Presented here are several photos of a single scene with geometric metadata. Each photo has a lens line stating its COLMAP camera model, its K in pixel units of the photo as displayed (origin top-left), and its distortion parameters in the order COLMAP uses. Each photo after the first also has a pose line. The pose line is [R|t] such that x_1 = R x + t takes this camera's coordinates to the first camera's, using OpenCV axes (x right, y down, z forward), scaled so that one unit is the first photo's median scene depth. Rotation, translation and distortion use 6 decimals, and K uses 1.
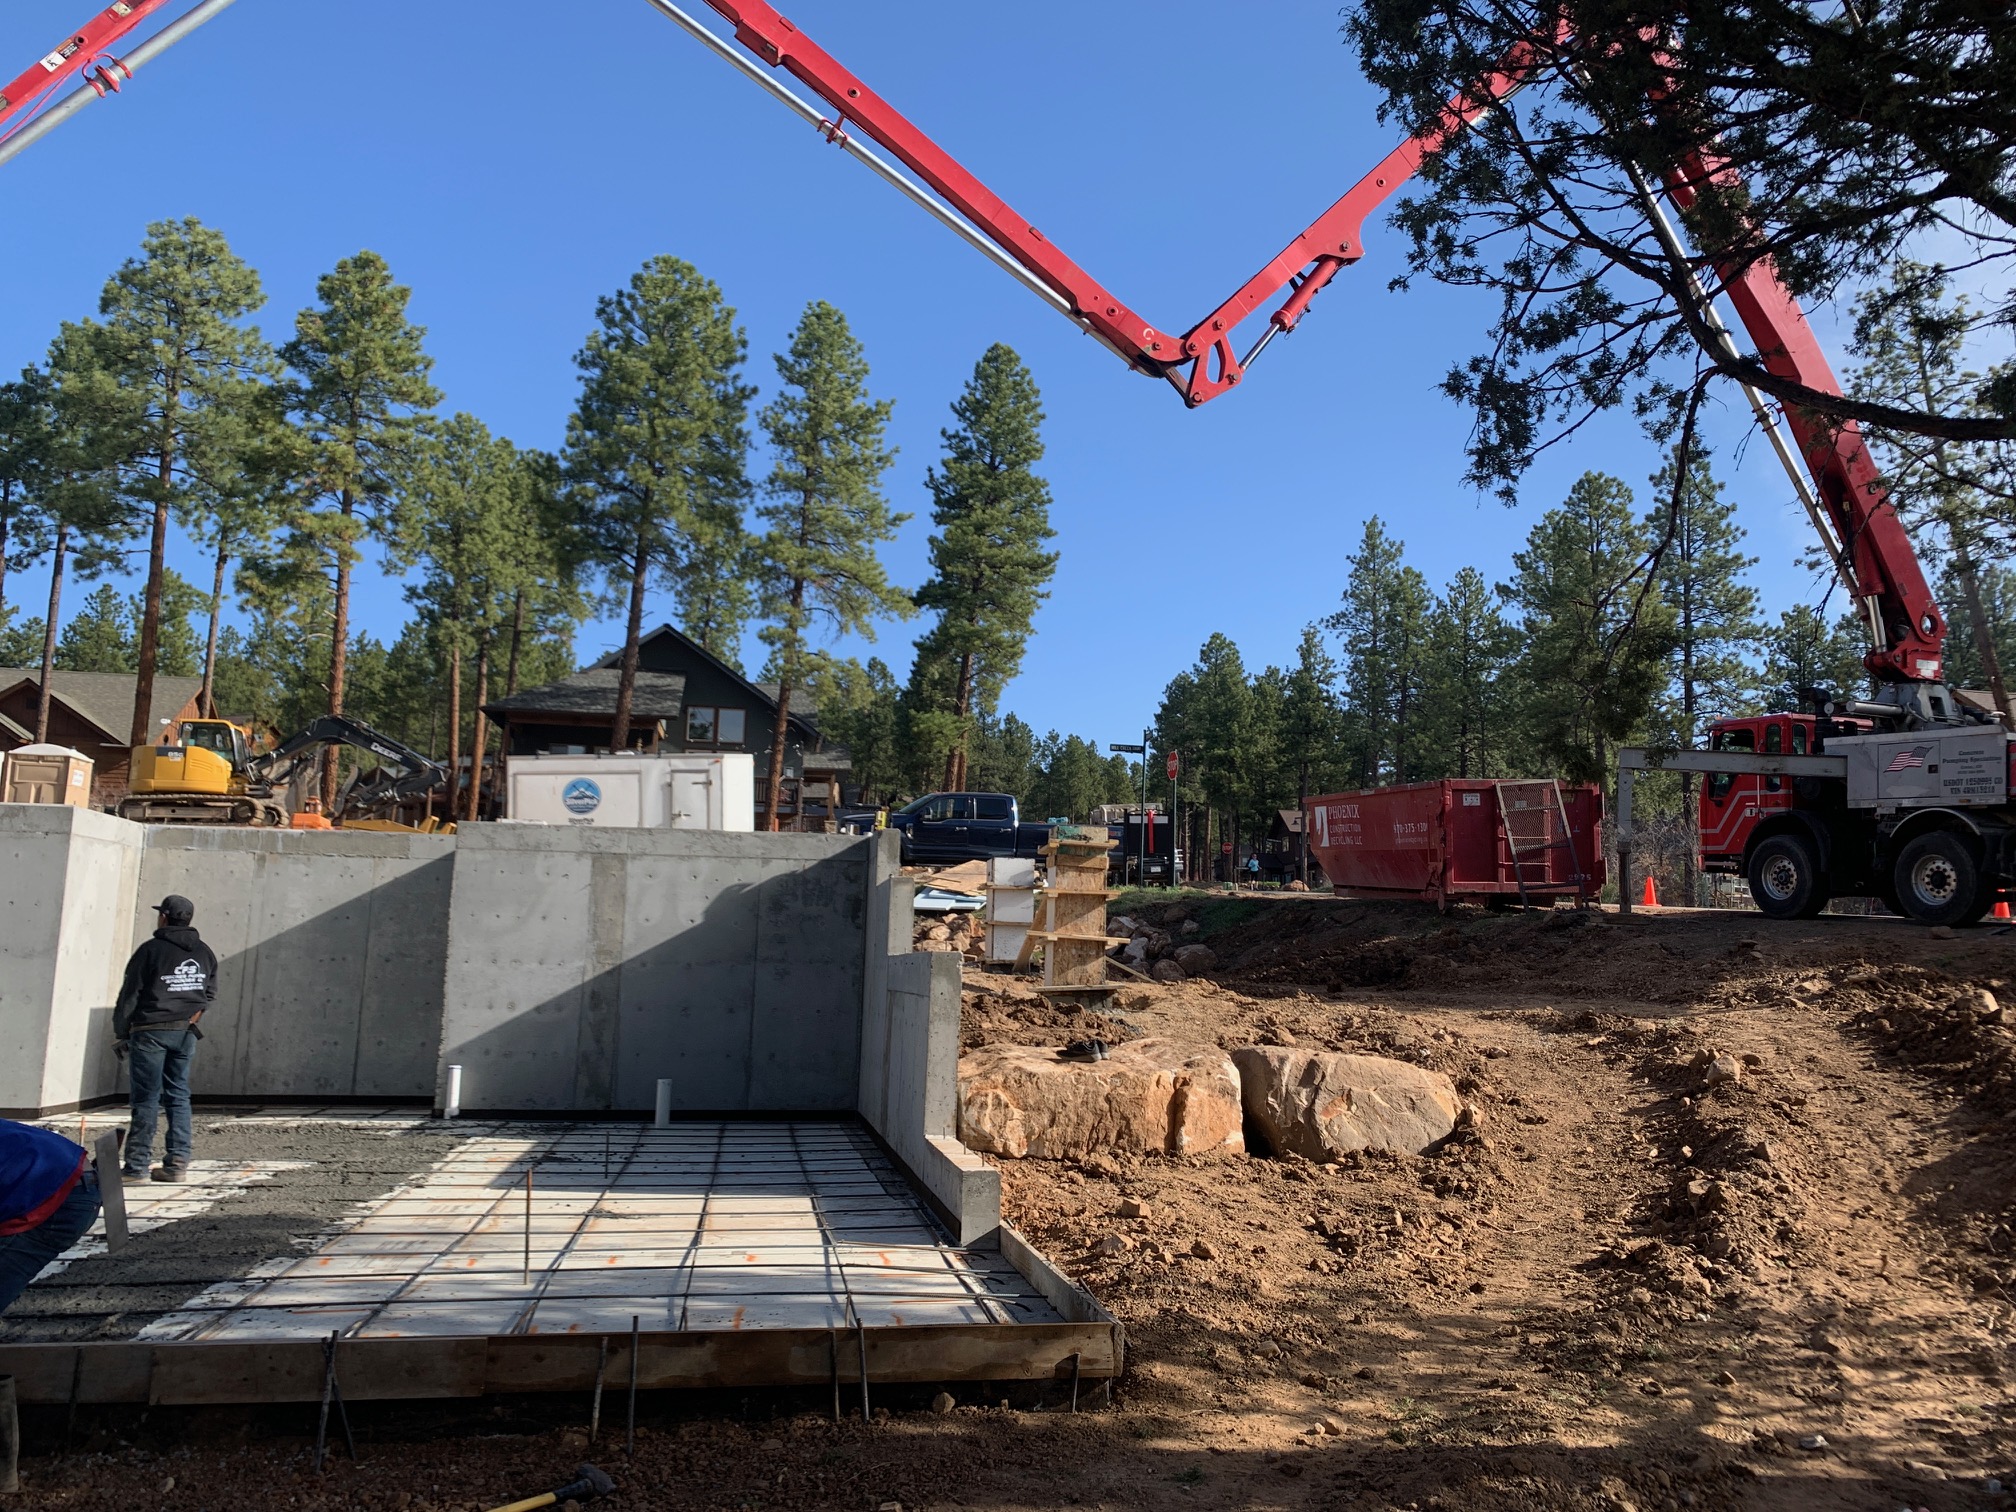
lens RADIAL K [[1473.0, 0, 1002.0], [0, 1473.0, 749.6], [0, 0, 1]] dist [0.135914, -0.296190]
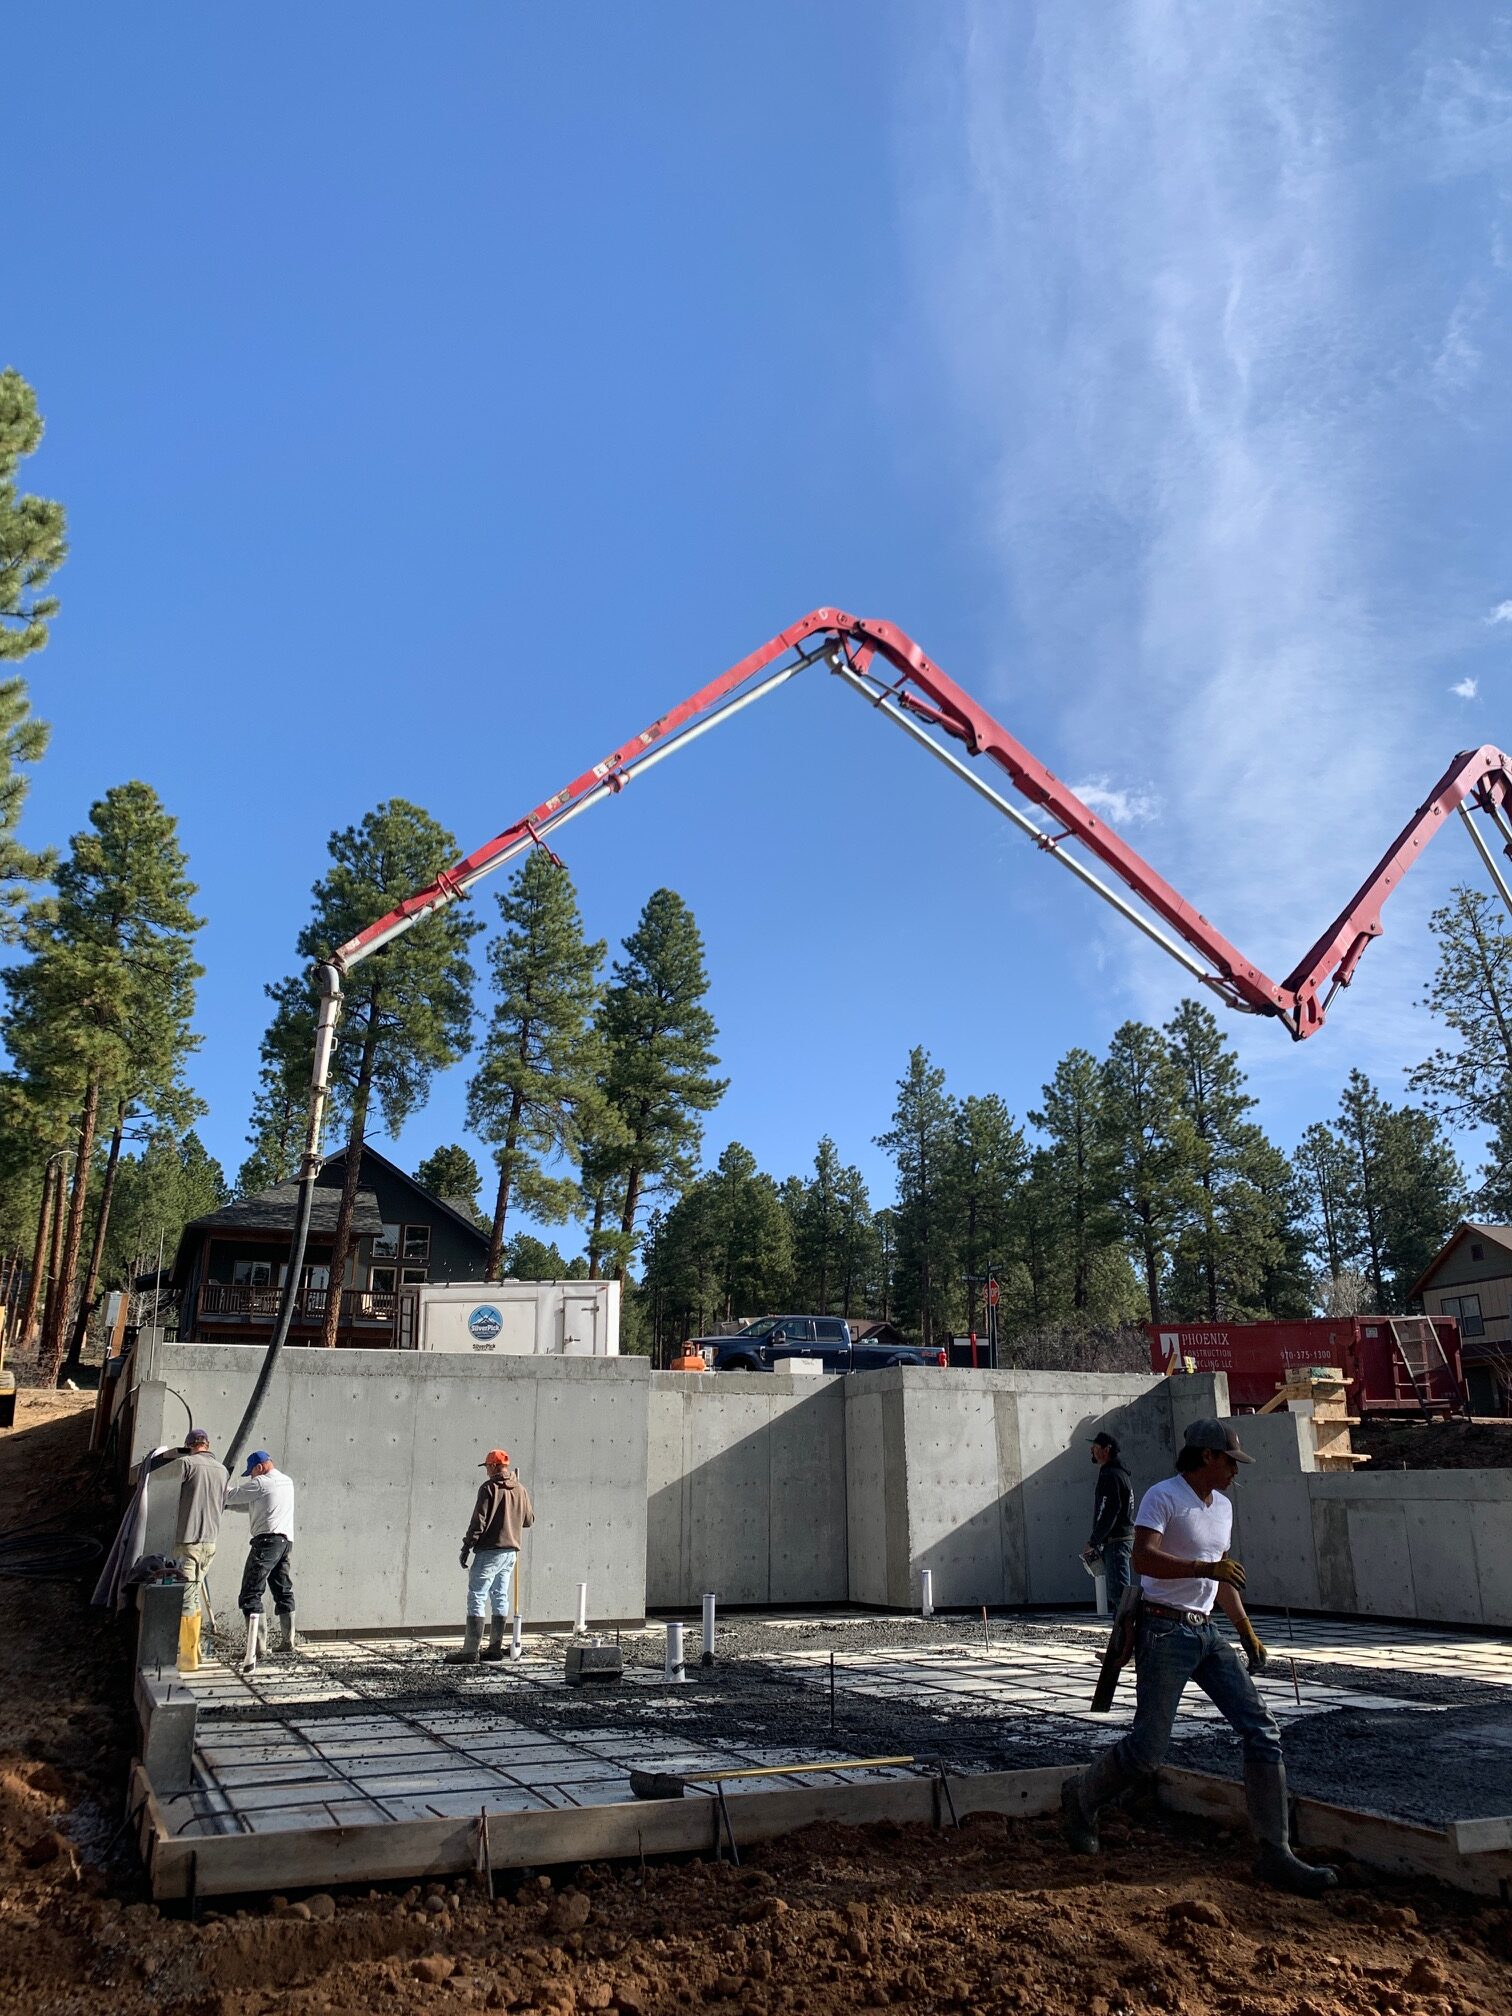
lens RADIAL K [[1473.0, 0, 756.0], [0, 1473.0, 1008.0], [0, 0, 1]] dist [0.135914, -0.296190]
pose [[0.974978, 0.042917, 0.218117, -0.208253], [-0.007274, 0.986820, -0.161657, -0.012688], [-0.222180, 0.156026, 0.962441, -0.062298]]
